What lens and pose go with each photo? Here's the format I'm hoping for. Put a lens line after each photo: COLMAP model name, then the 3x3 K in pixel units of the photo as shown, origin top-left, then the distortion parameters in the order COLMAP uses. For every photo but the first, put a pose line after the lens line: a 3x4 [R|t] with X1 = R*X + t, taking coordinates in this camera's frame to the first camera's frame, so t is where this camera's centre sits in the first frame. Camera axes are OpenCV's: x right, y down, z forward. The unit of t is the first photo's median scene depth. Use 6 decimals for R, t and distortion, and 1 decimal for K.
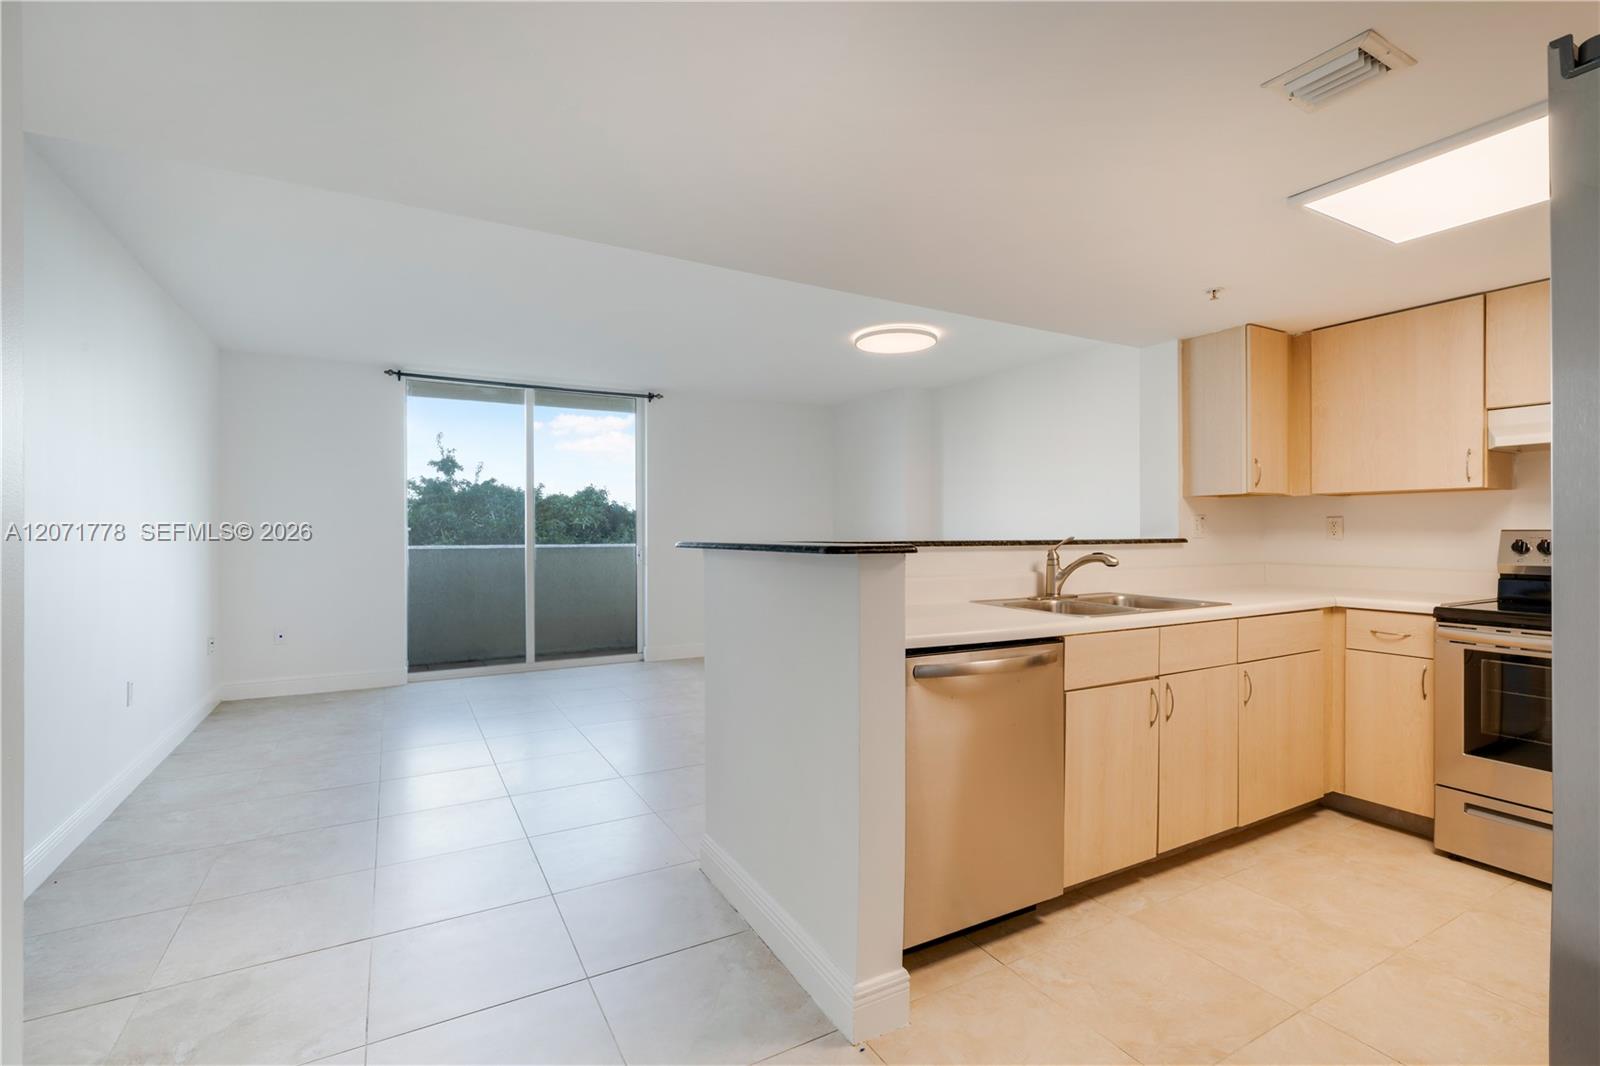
lens RADIAL K [[723.6, 0, 795.6], [0, 723.6, 532.8], [0, 0, 1]] dist [-0.002175, -0.000149]
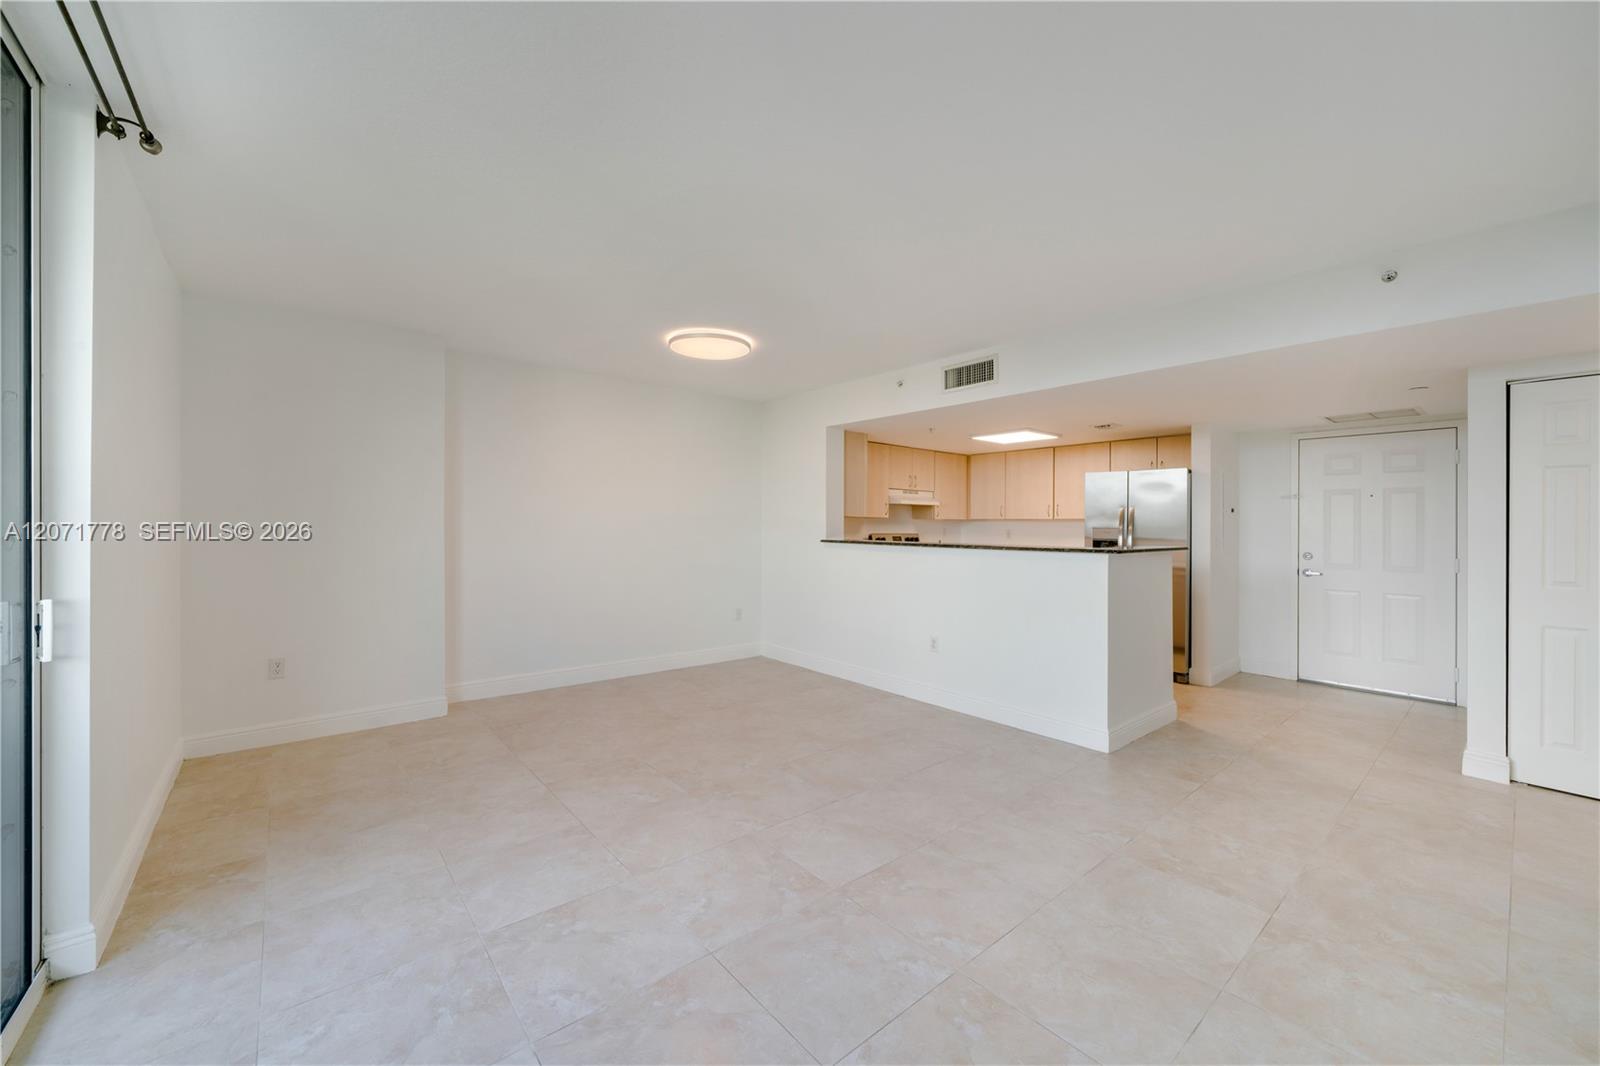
lens RADIAL K [[611.0, 0, 797.7], [0, 611.0, 521.7], [0, 0, 1]] dist [-0.007965, 0.002548]
pose [[-0.200197, 0.000959, 0.979755, -1.122377], [-0.008281, 0.999962, -0.002671, -0.038121], [-0.979721, -0.008648, -0.200181, 1.702574]]
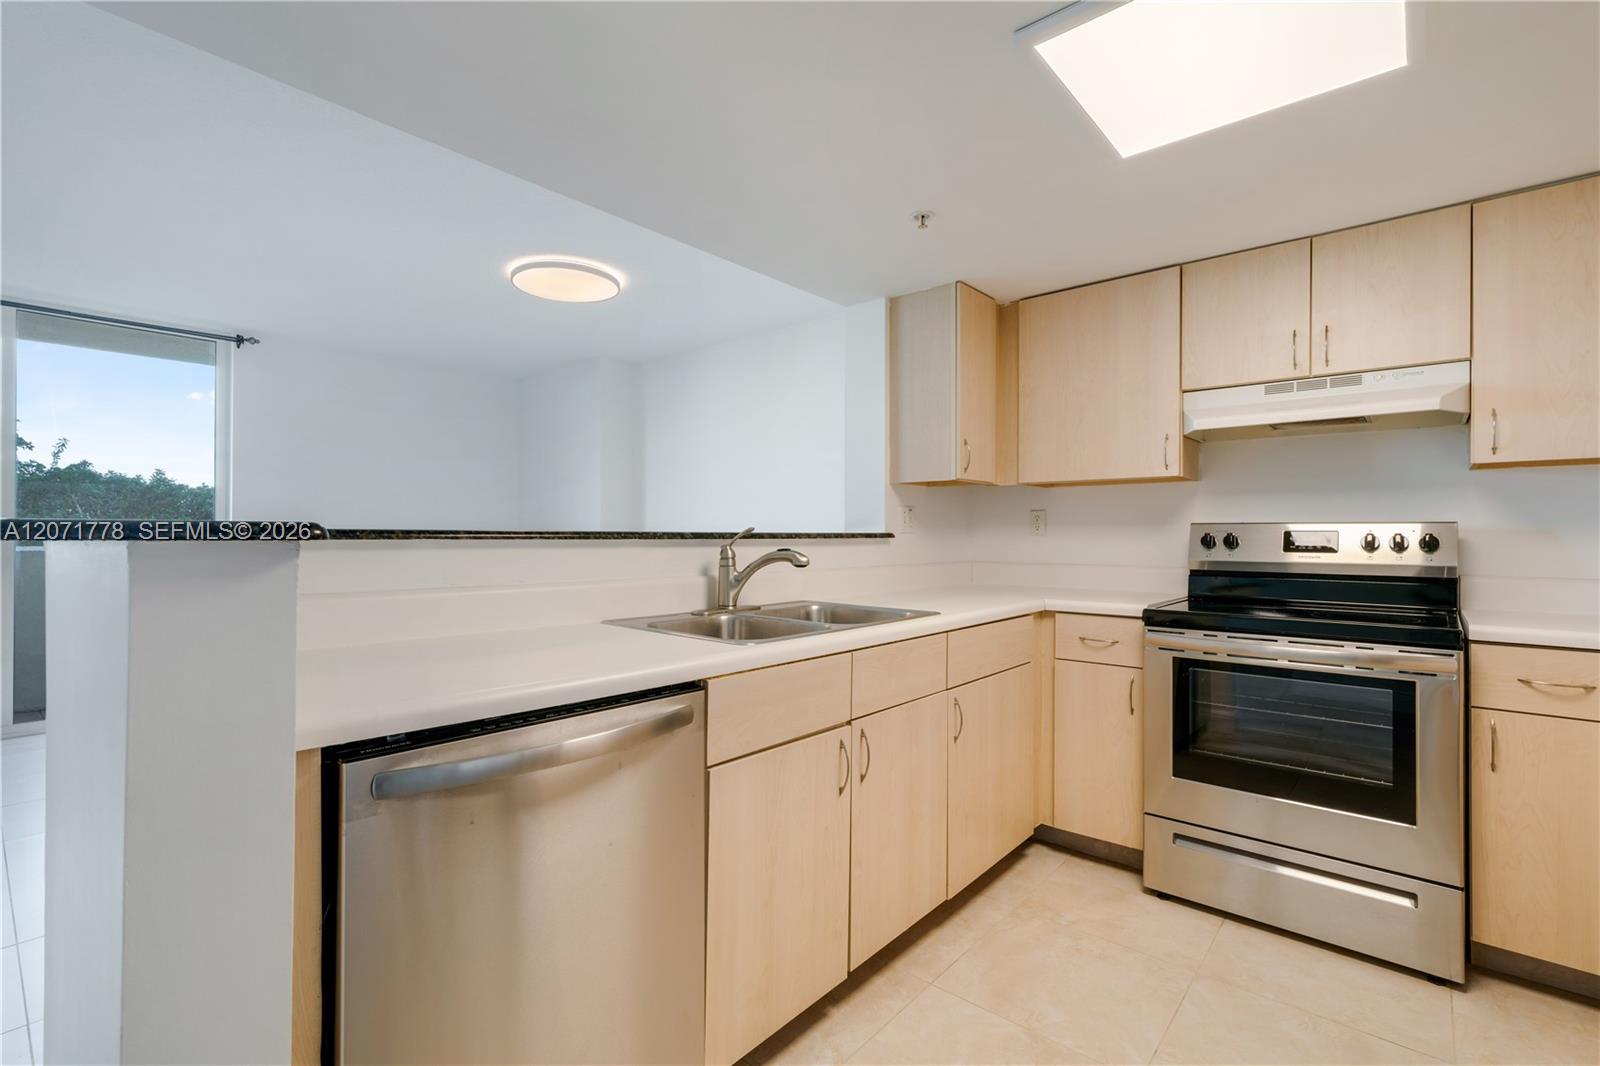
lens RADIAL K [[720.4, 0, 806.4], [0, 720.4, 539.9], [0, 0, 1]] dist [0.001067, 0.000328]
pose [[0.935238, 0.001149, 0.354017, 0.178070], [-0.002764, 0.999988, 0.004055, 0.015259], [-0.354008, -0.004771, 0.935230, 0.300206]]
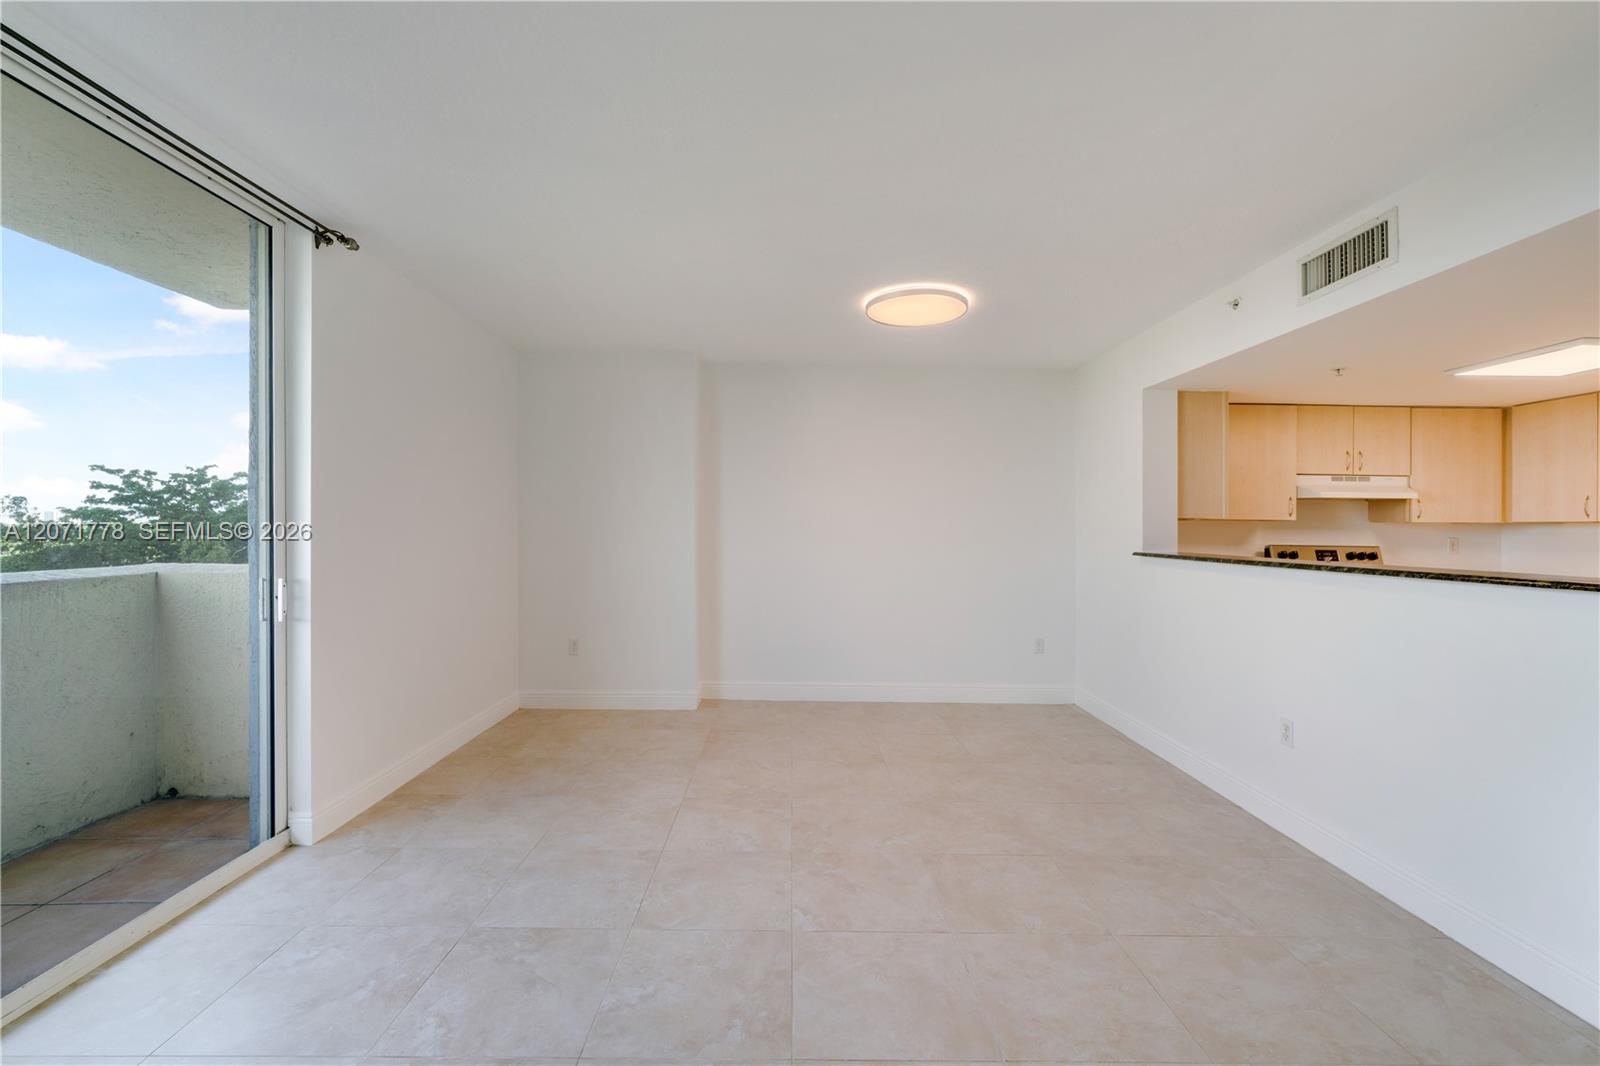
lens RADIAL K [[653.2, 0, 800.0], [0, 653.2, 533.0], [0, 0, 1]] dist [-0.002271, -0.000545]
pose [[0.466598, -0.003475, 0.884462, -0.883547], [-0.007916, 0.999936, 0.008104, -0.035672], [-0.884434, -0.010782, 0.466541, 1.259607]]
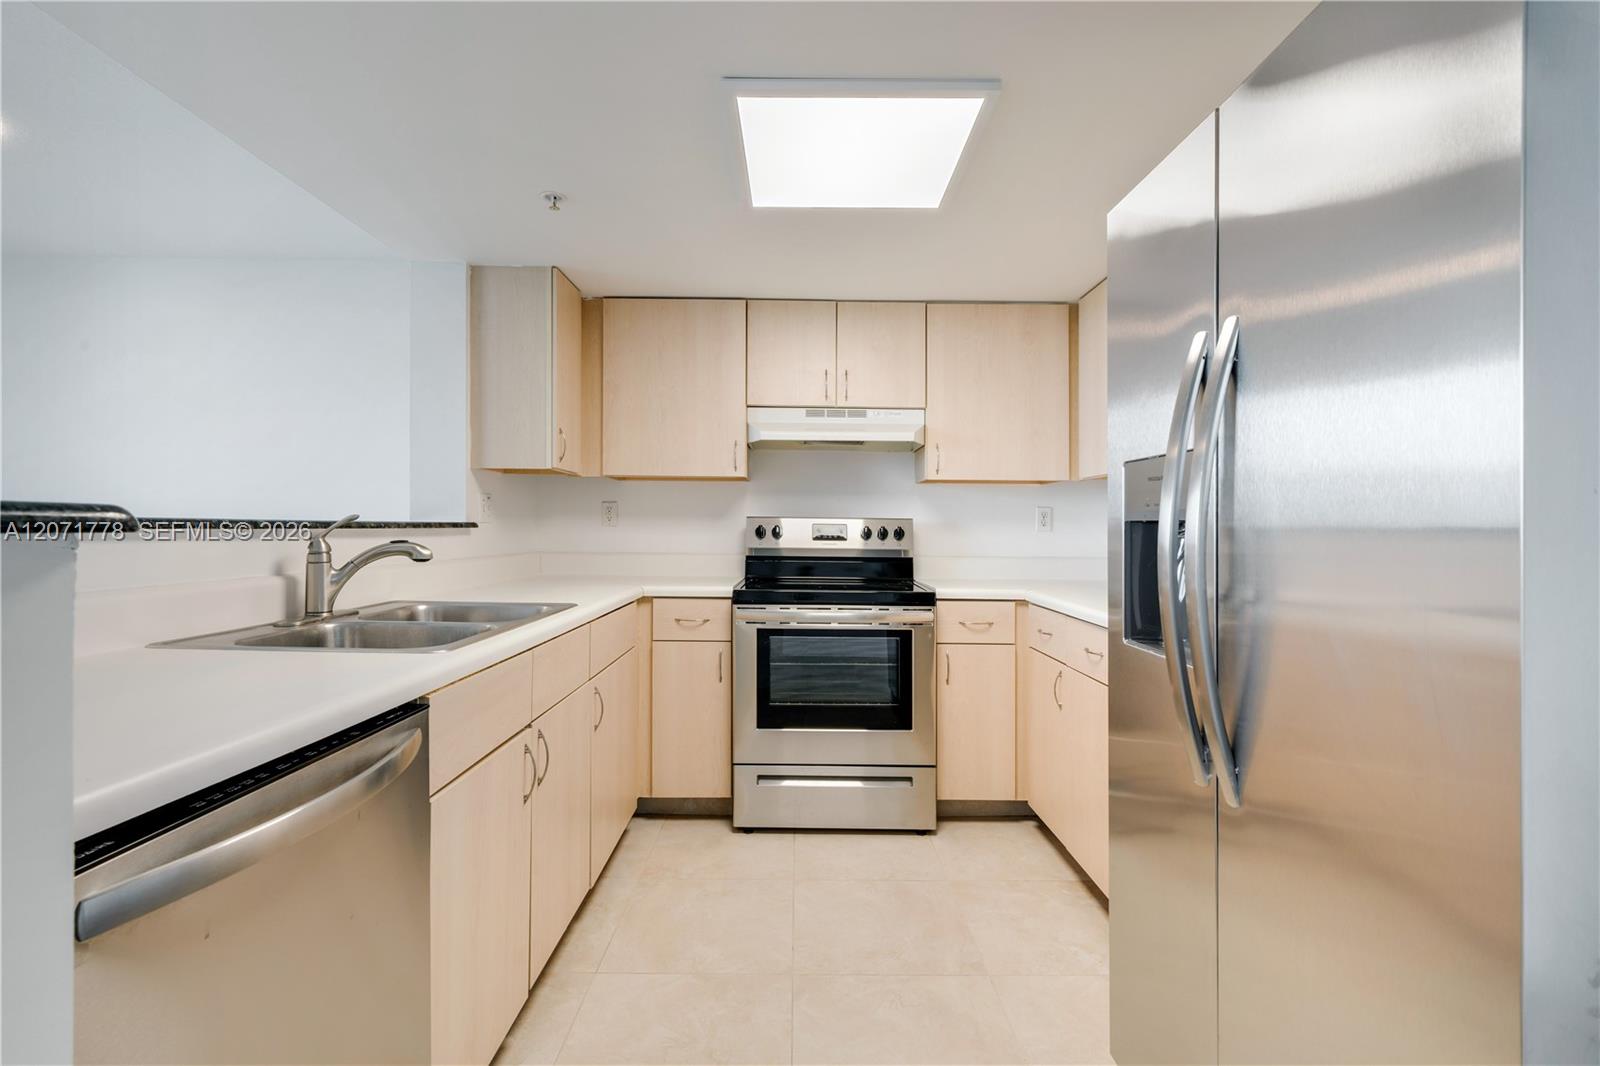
lens RADIAL K [[723.6, 0, 795.6], [0, 723.6, 532.8], [0, 0, 1]] dist [-0.002175, -0.000149]
pose [[0.479939, -0.000285, 0.877302, 0.029699], [-0.008173, 0.999955, 0.004795, 0.014864], [-0.877264, -0.009471, 0.479915, 0.394105]]
